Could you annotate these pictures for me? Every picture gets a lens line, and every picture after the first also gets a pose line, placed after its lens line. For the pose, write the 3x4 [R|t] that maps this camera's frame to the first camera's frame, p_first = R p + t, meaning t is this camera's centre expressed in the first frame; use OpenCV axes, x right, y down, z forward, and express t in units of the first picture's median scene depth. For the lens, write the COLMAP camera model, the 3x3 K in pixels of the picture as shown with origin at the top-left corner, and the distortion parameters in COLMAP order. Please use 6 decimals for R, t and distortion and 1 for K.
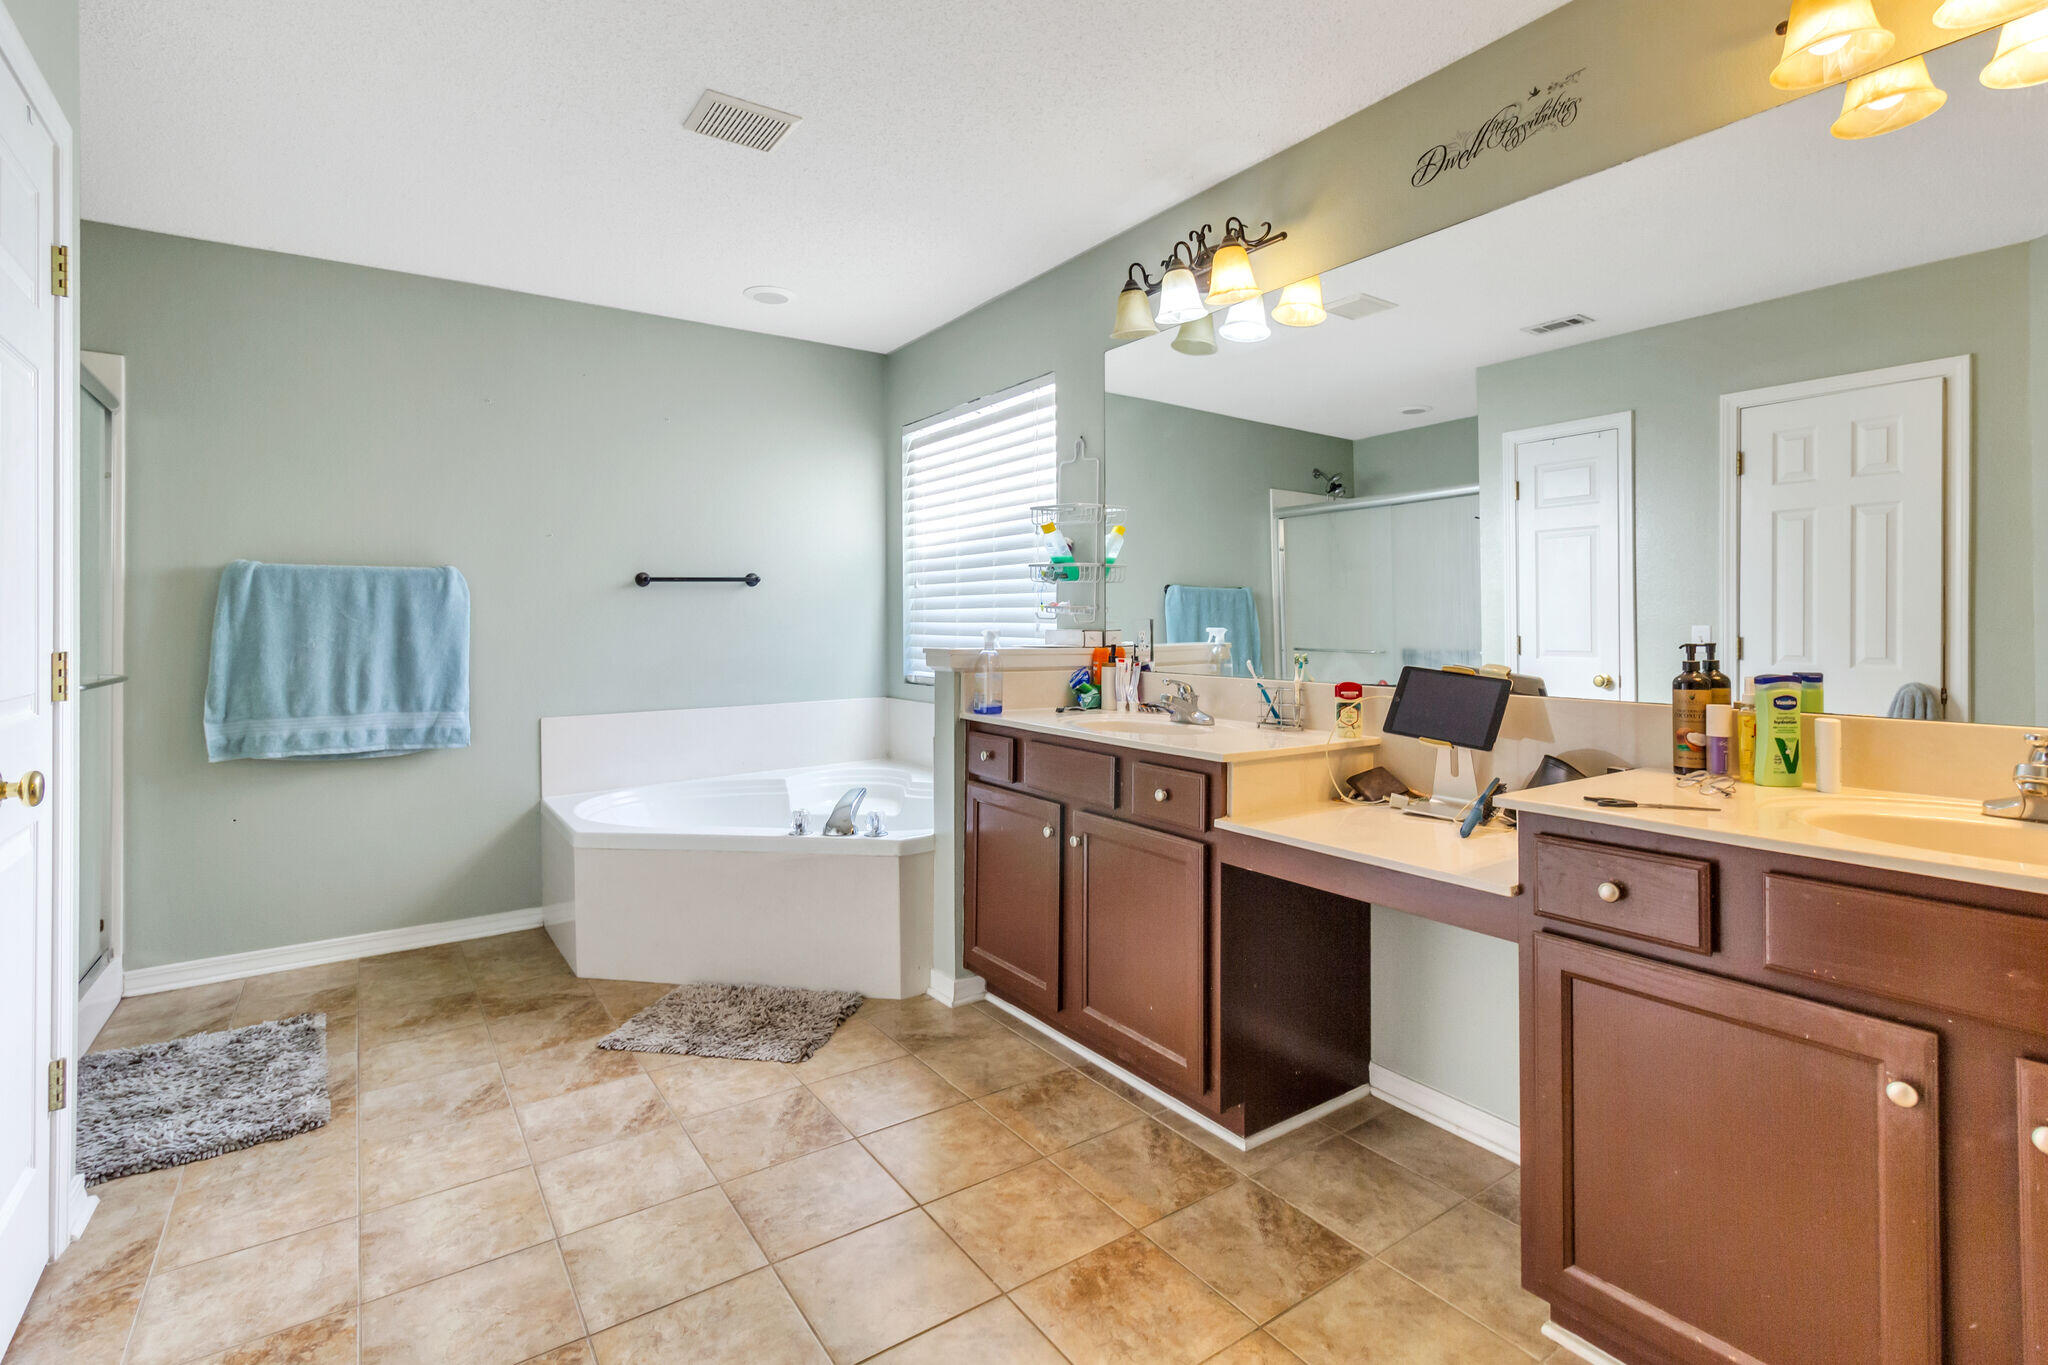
lens RADIAL K [[976.5, 0, 1033.6], [0, 976.5, 627.3], [0, 0, 1]] dist [0.002820, -0.000140]
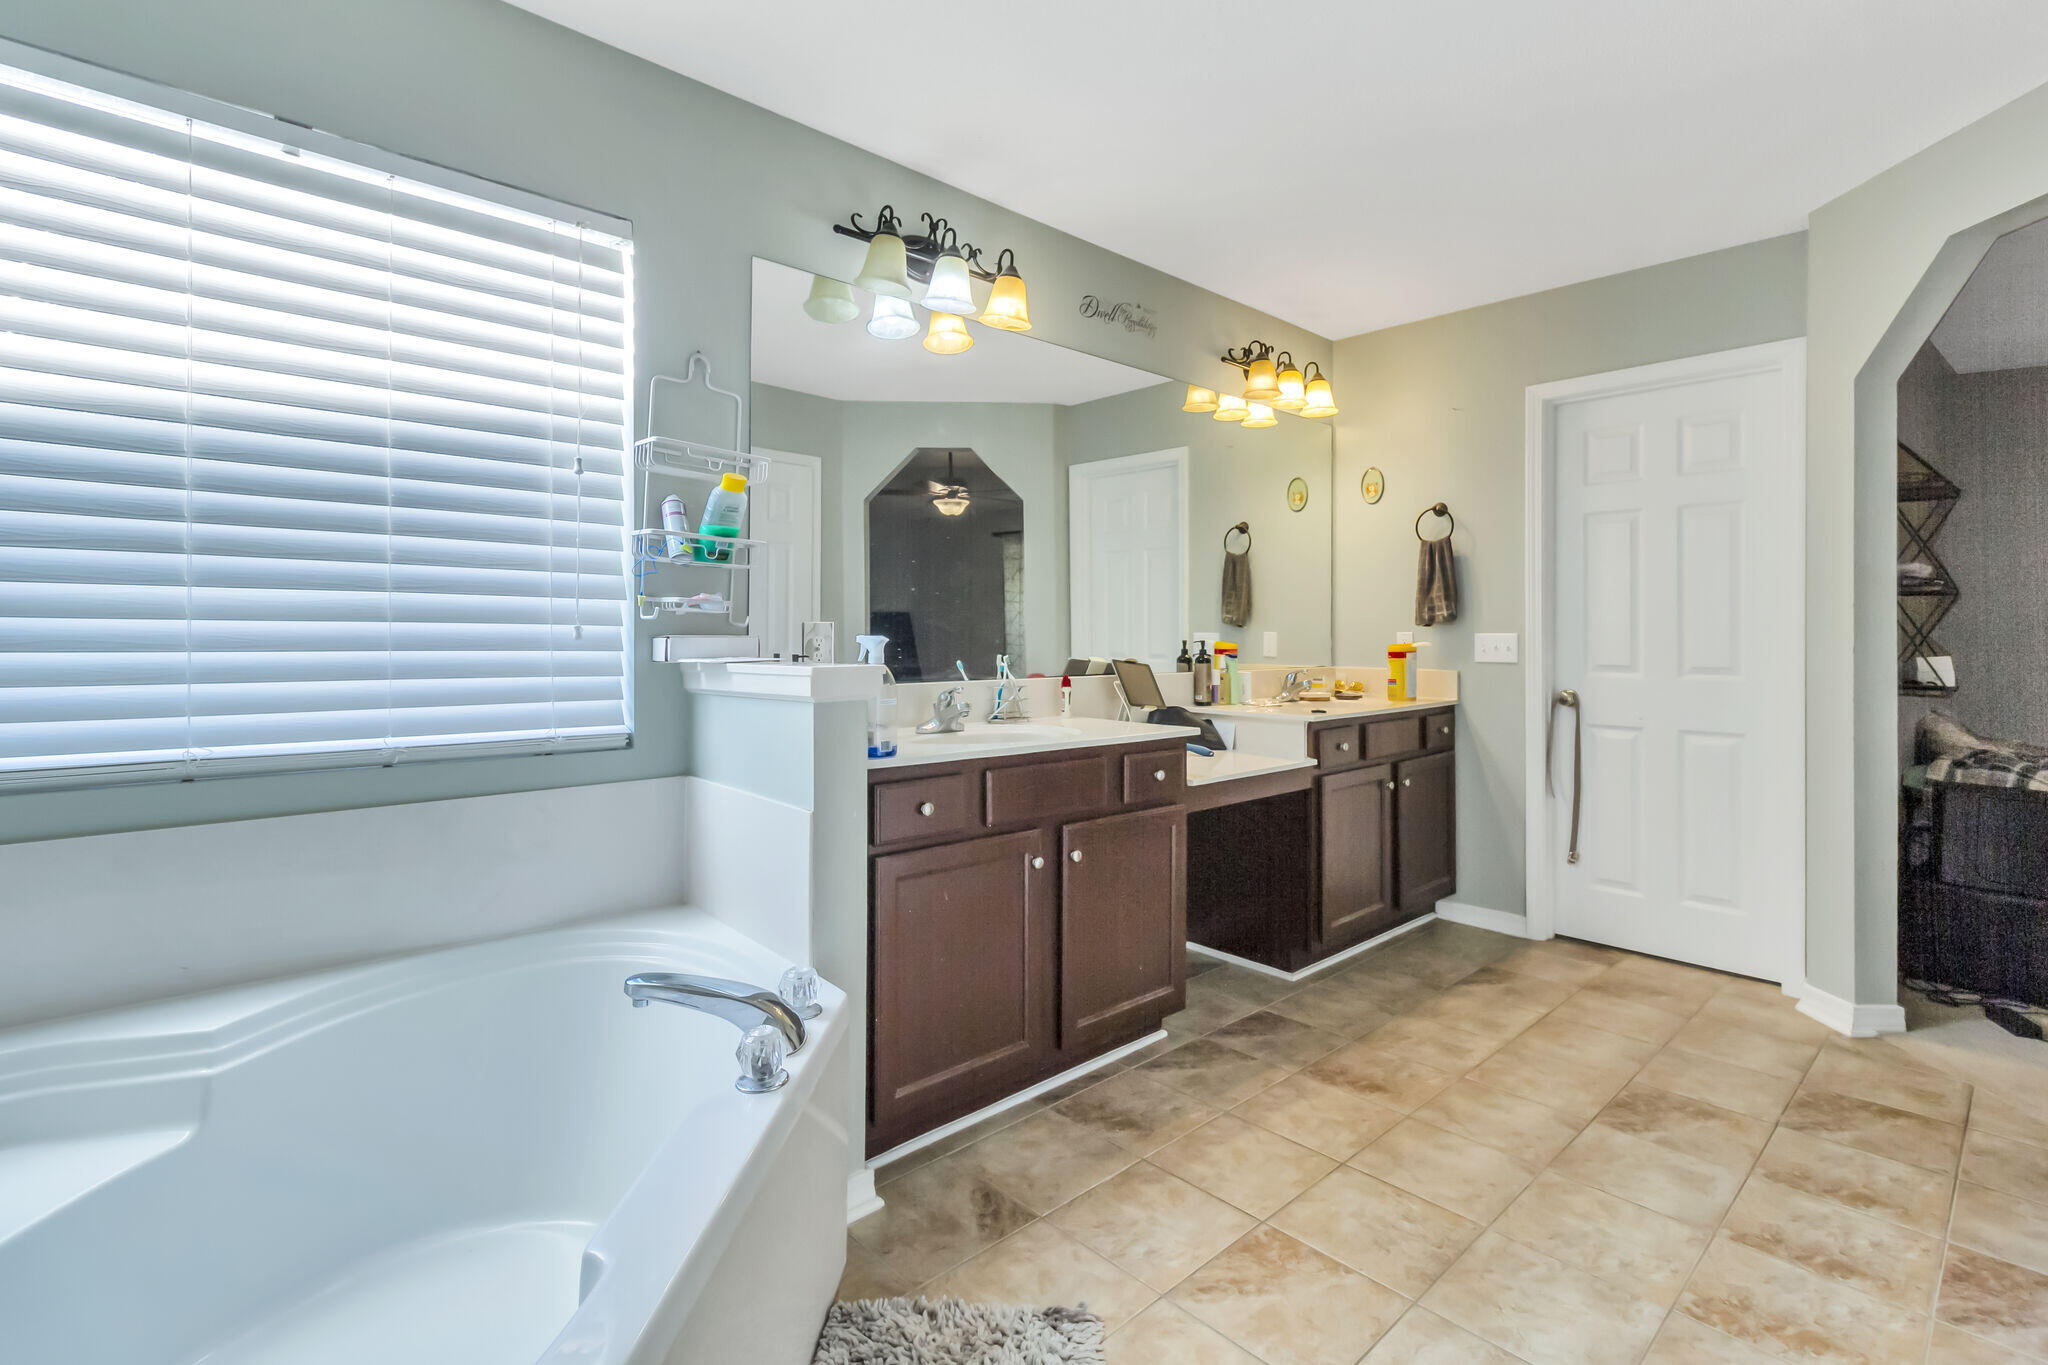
lens RADIAL K [[976.5, 0, 1033.6], [0, 976.5, 627.3], [0, 0, 1]] dist [0.002820, -0.000140]
pose [[-0.154383, 0.004171, 0.988002, -1.006826], [-0.000921, 0.999990, -0.004366, -0.000034], [-0.988011, -0.001584, -0.154378, 1.332787]]
